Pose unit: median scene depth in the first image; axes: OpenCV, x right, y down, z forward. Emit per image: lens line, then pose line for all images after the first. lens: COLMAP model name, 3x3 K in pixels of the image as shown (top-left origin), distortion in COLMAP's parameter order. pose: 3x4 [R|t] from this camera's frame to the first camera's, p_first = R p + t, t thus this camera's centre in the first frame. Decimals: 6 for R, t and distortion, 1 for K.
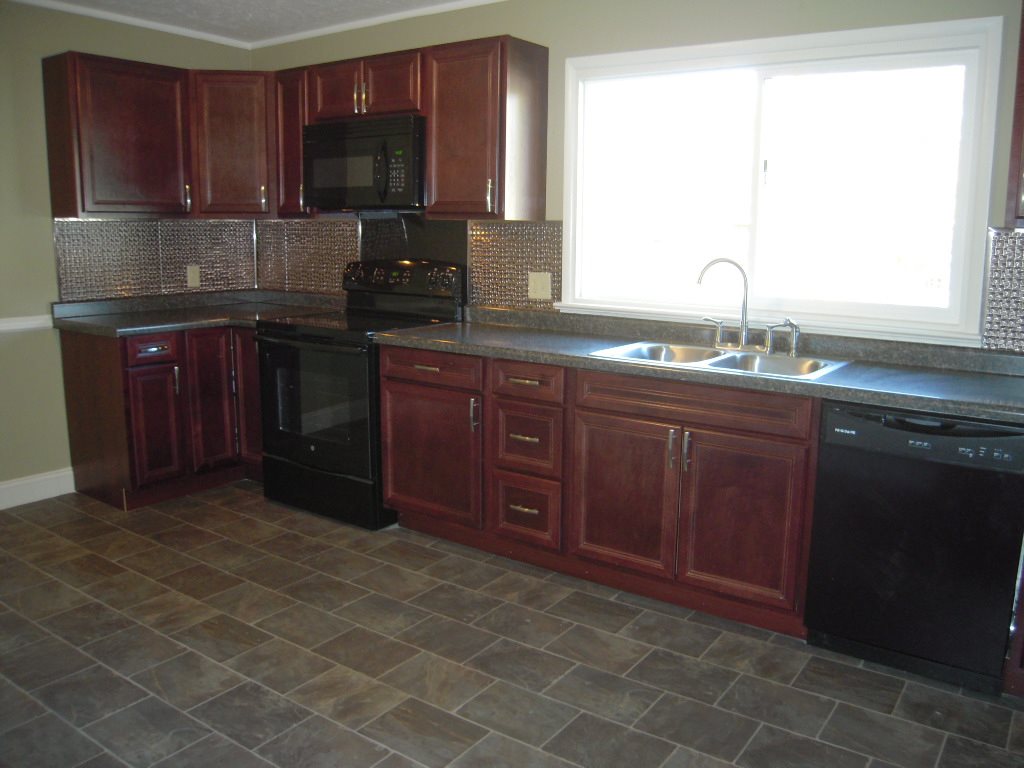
lens RADIAL K [[829.0, 0, 512.0], [0, 829.0, 384.0], [0, 0, 1]] dist [-0.135810, 0.084950]
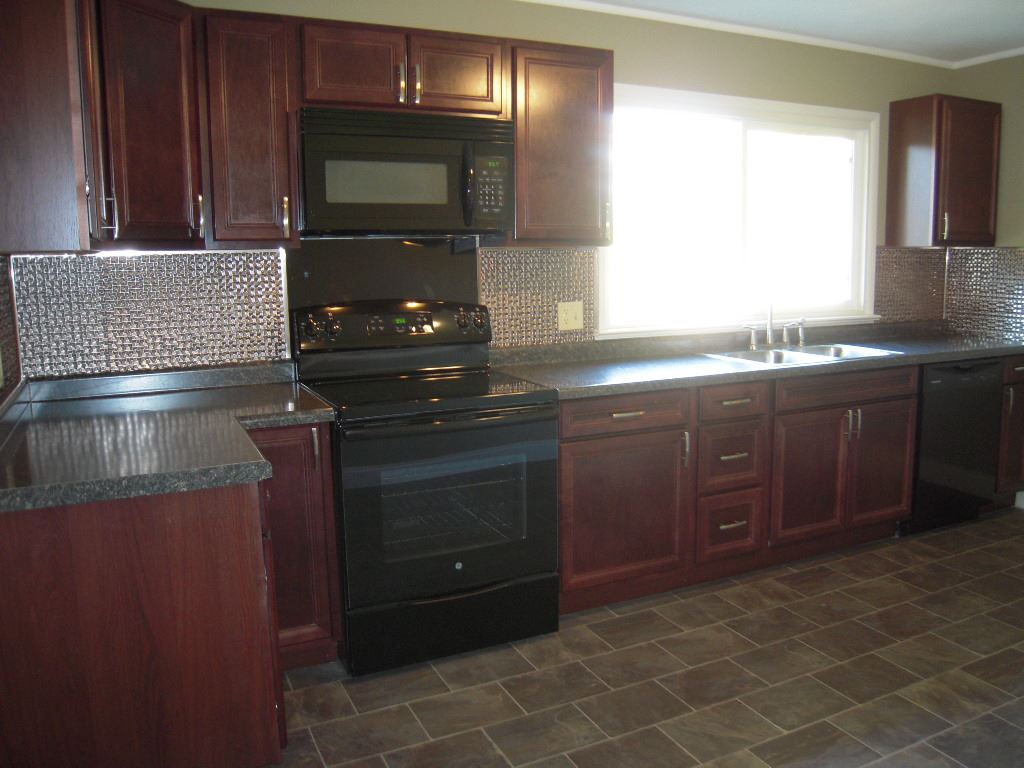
lens RADIAL K [[861.2, 0, 539.5], [0, 861.2, 379.3], [0, 0, 1]] dist [-0.135120, 0.093223]
pose [[0.468628, -0.146485, 0.871166, -1.008448], [0.181854, 0.981031, 0.067134, -0.143338], [-0.864475, 0.126964, 0.486377, 0.673075]]
